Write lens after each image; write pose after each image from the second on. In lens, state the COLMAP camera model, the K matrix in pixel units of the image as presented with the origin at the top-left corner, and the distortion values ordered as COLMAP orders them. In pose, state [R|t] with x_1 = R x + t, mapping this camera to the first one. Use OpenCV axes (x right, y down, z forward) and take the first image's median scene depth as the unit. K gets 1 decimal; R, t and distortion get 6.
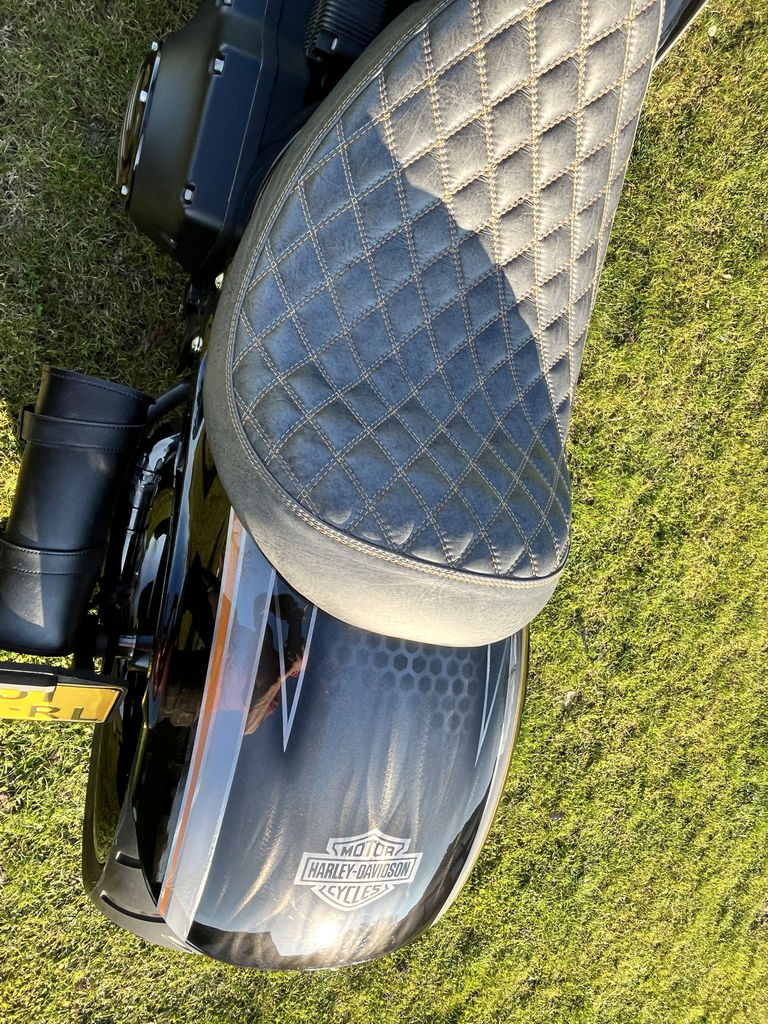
lens RADIAL K [[694.7, 0, 377.9], [0, 694.7, 512.1], [0, 0, 1]] dist [-0.004785, -0.000156]
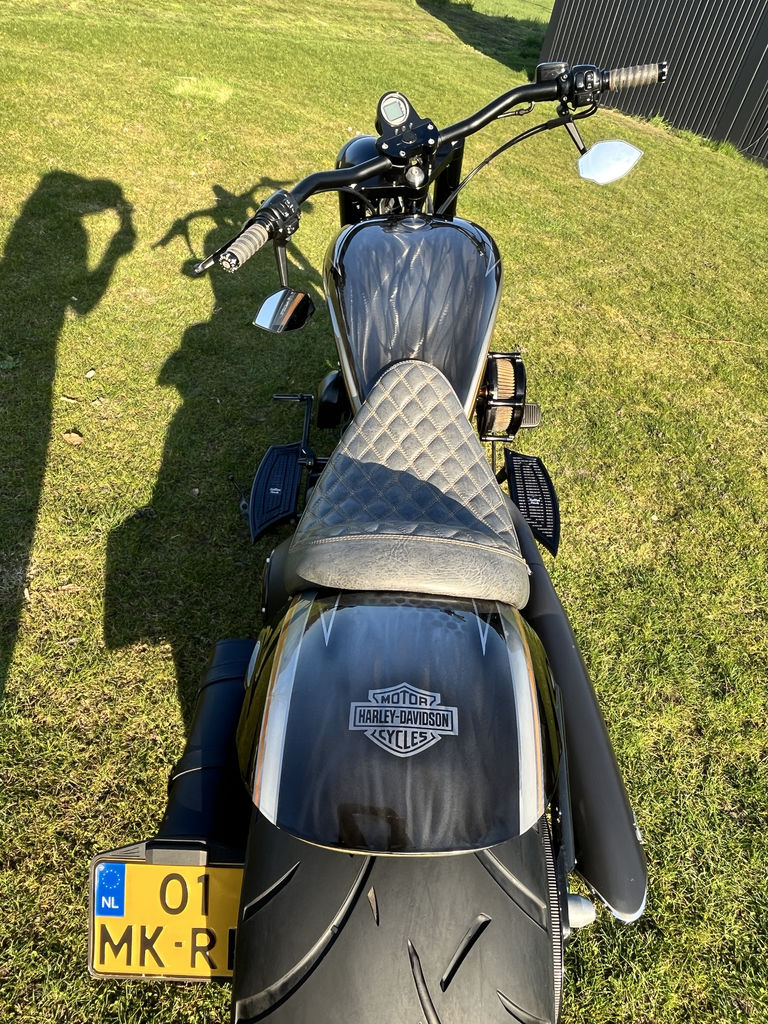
lens RADIAL K [[694.7, 0, 384.7], [0, 694.7, 516.2], [0, 0, 1]] dist [-0.004785, -0.000156]
pose [[0.908397, -0.412547, -0.067975, 0.176978], [0.153383, 0.480052, -0.863727, 1.406159], [0.388959, 0.774181, 0.499355, 0.096880]]
